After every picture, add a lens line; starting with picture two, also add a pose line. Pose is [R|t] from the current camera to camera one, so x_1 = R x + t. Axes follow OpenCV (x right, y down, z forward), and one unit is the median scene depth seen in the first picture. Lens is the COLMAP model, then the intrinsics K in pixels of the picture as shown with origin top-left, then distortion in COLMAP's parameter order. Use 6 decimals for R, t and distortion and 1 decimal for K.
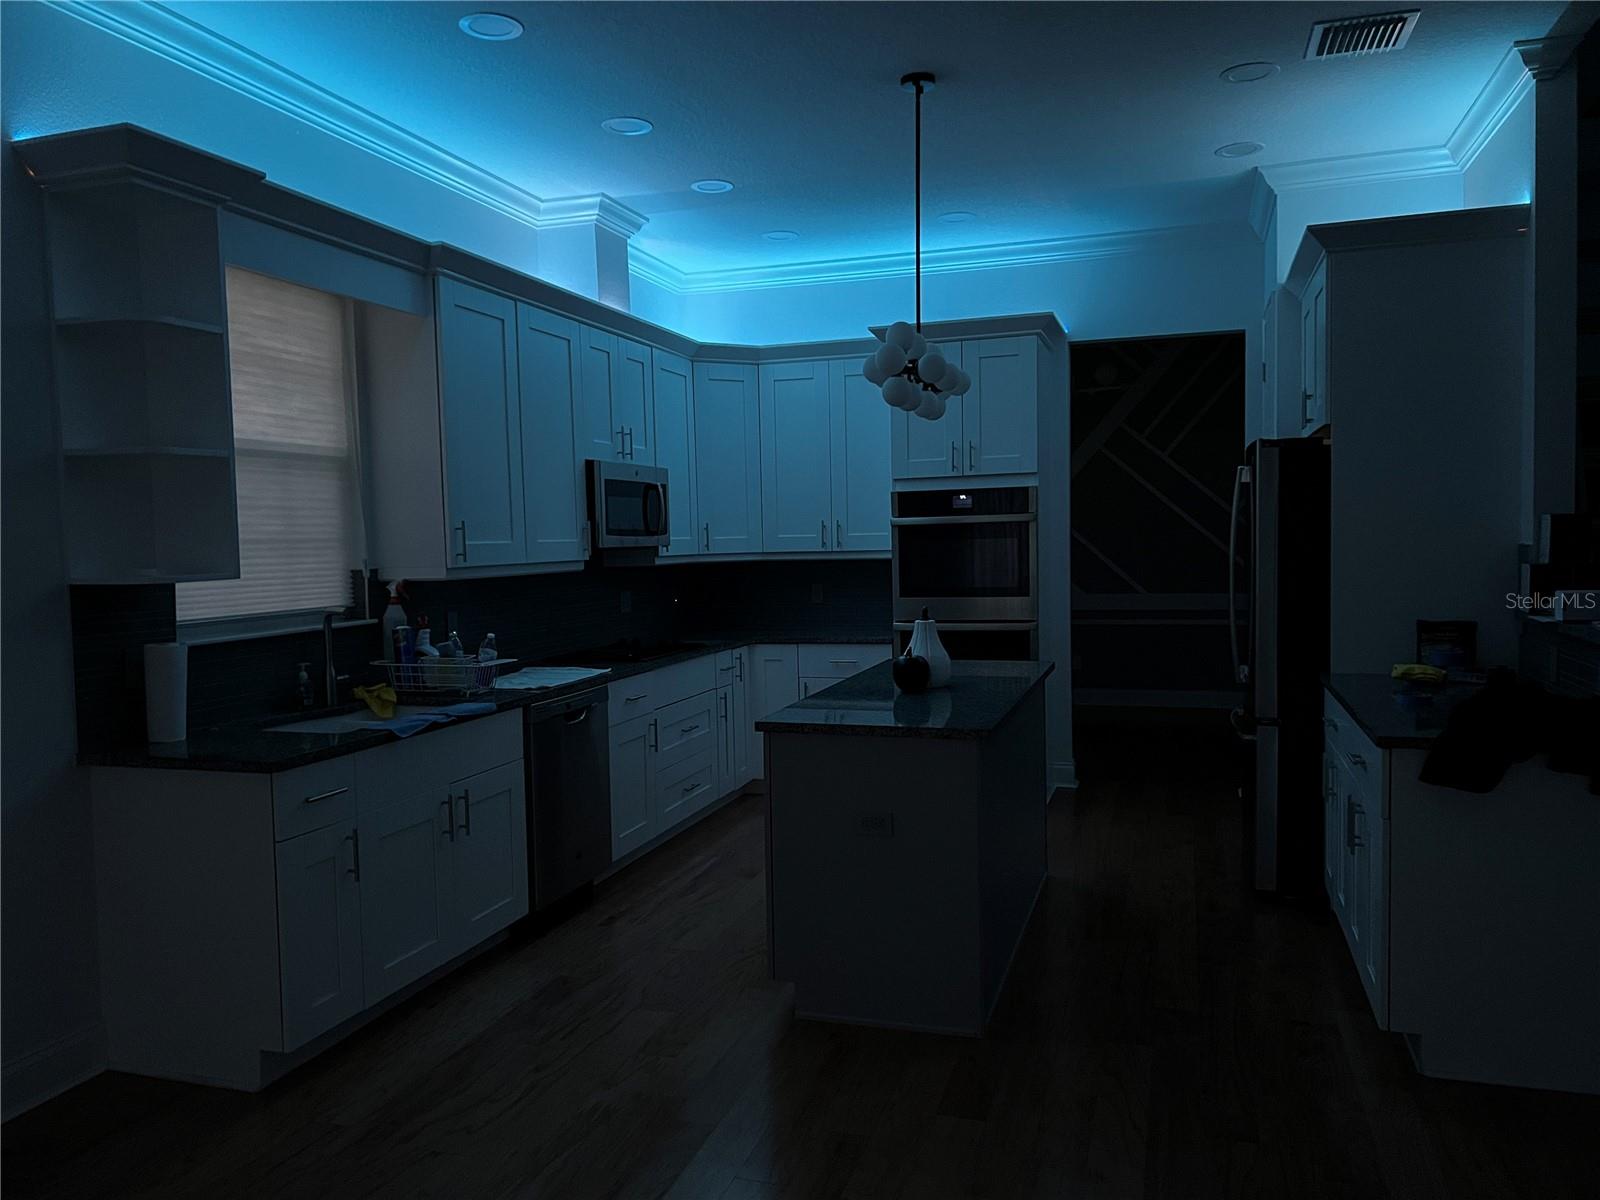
lens RADIAL K [[1192.3, 0, 800.4], [0, 1192.3, 602.8], [0, 0, 1]] dist [0.063218, -0.053515]
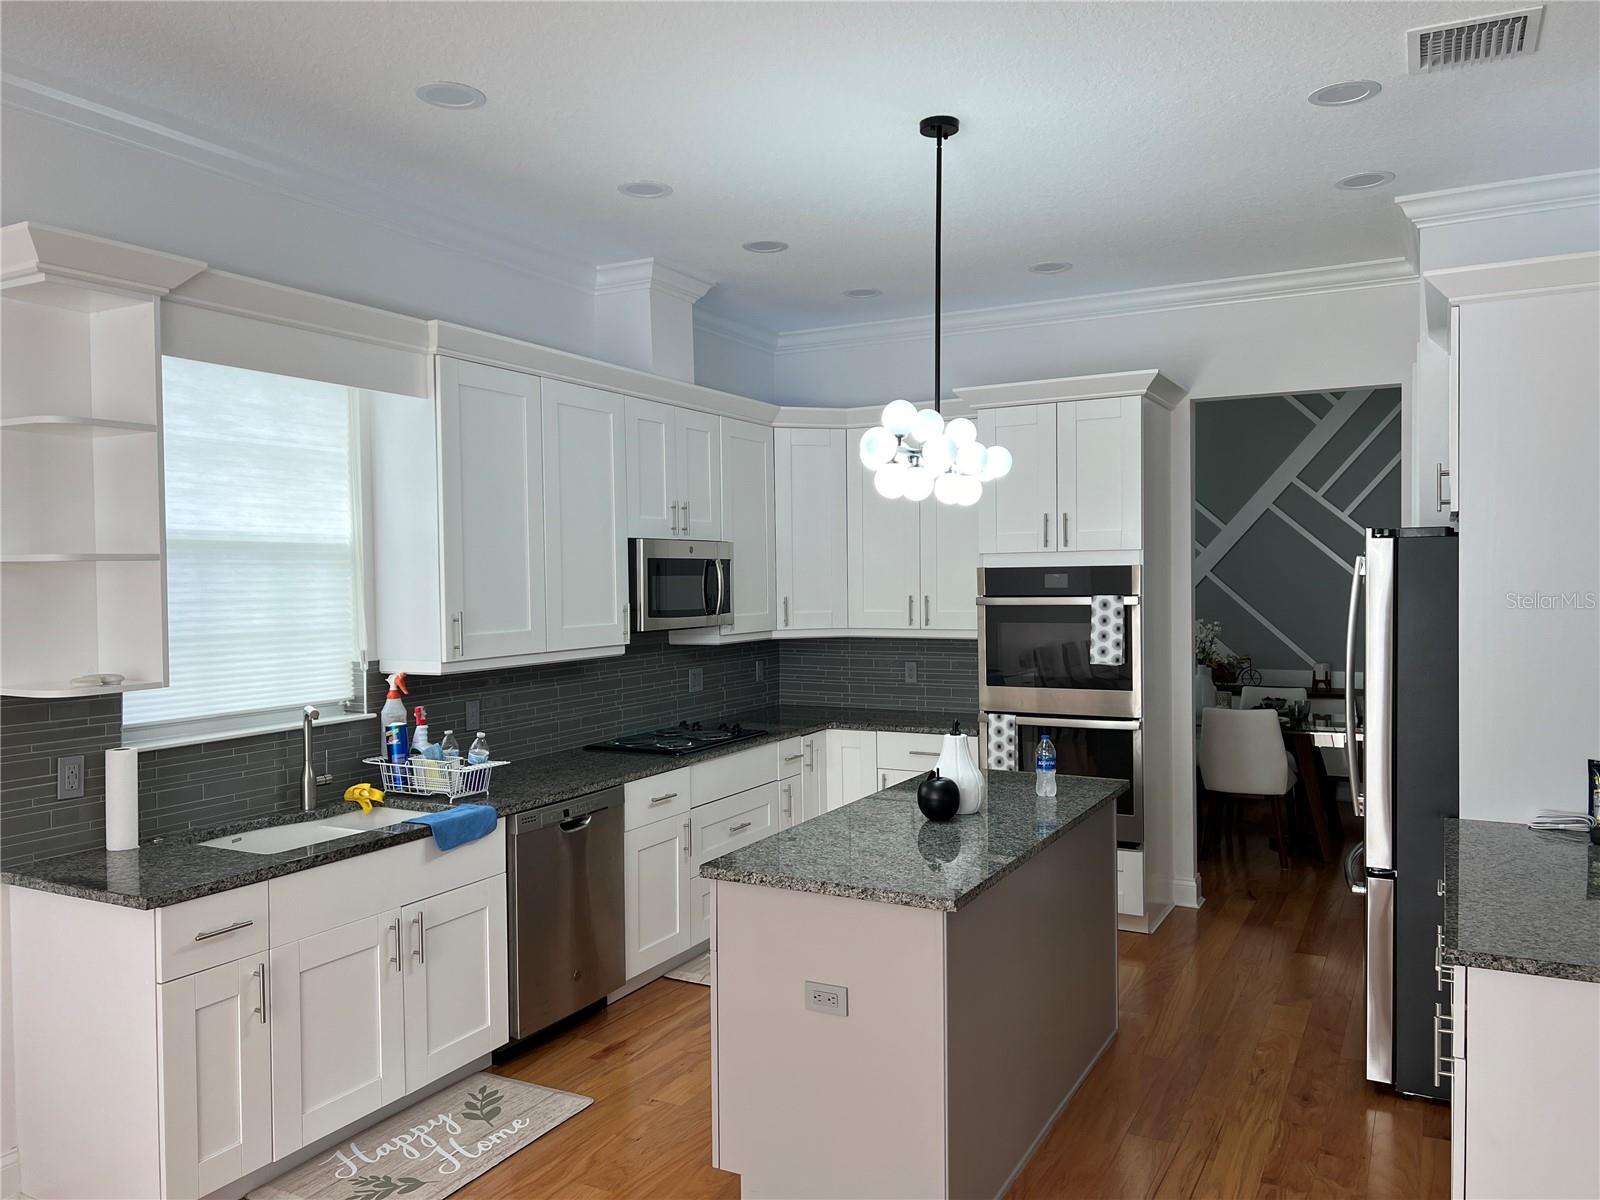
lens RADIAL K [[1192.3, 0, 798.3], [0, 1192.3, 596.5], [0, 0, 1]] dist [0.063218, -0.053515]
pose [[0.983199, 0.013653, -0.182027, 0.150086], [-0.020053, 0.999242, -0.033367, -0.054110], [0.181434, 0.036457, 0.982727, 0.120290]]
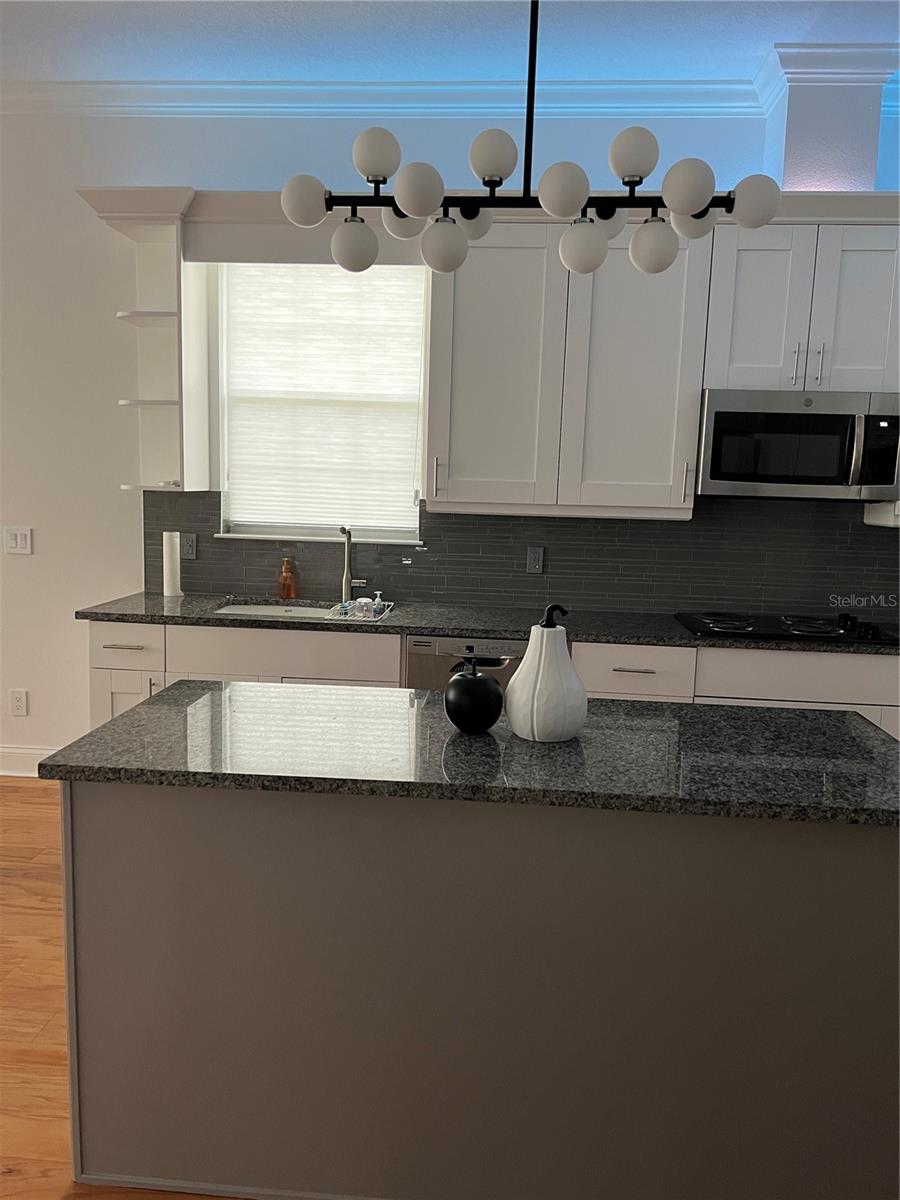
lens RADIAL K [[906.7, 0, 444.8], [0, 906.7, 610.6], [0, 0, 1]] dist [0.026318, -0.007153]
pose [[0.231550, 0.170642, -0.957740, 0.514668], [-0.089812, 0.984041, 0.153614, -0.058028], [0.968668, 0.050447, 0.243180, 0.810093]]
